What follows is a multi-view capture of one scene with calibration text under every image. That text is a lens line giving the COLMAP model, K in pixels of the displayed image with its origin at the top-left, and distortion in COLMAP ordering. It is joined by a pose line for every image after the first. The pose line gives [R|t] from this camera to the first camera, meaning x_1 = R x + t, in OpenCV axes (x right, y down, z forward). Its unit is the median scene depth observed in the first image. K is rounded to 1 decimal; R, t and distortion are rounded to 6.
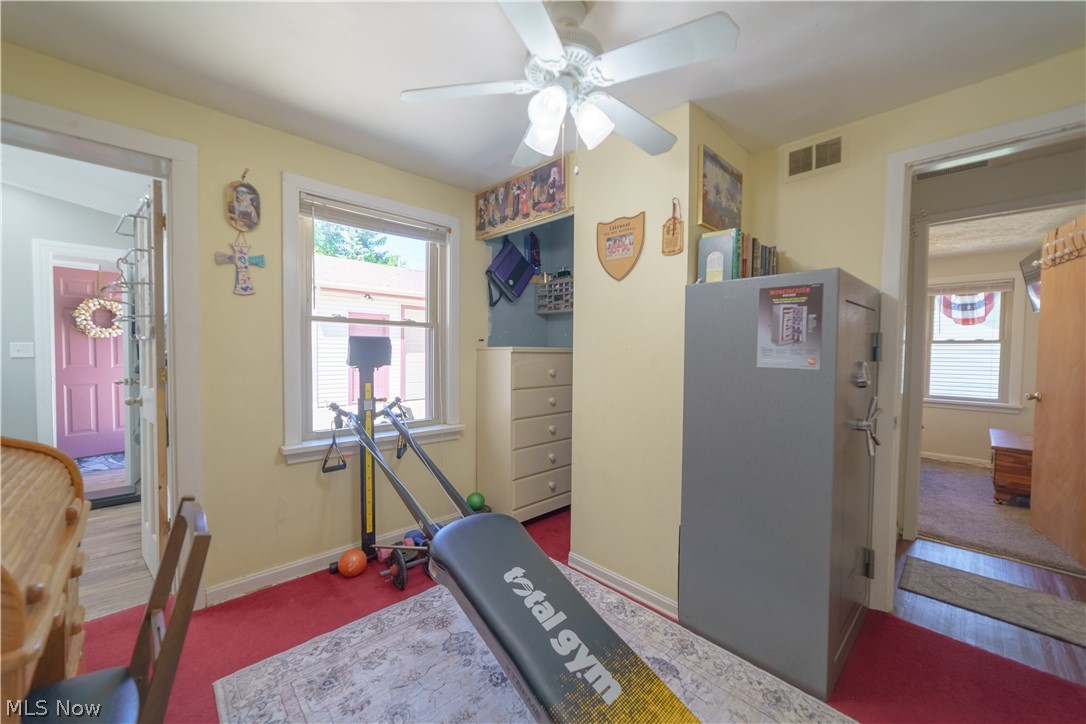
lens RADIAL K [[420.8, 0, 543.0], [0, 420.8, 365.2], [0, 0, 1]] dist [-0.014974, 0.007238]
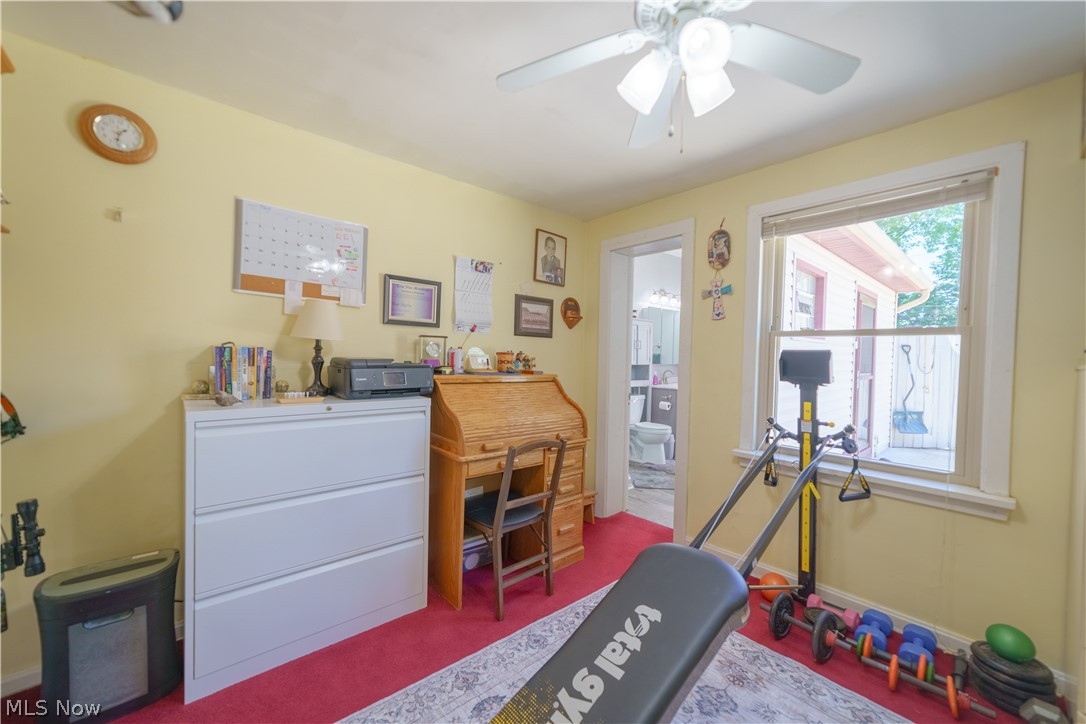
lens RADIAL K [[420.8, 0, 543.0], [0, 420.8, 365.2], [0, 0, 1]] dist [-0.014974, 0.007238]
pose [[-0.038657, 0.008461, -0.999217, 0.557492], [-0.055804, 0.998385, 0.010613, -0.015624], [0.997693, 0.056171, -0.038123, 0.528464]]
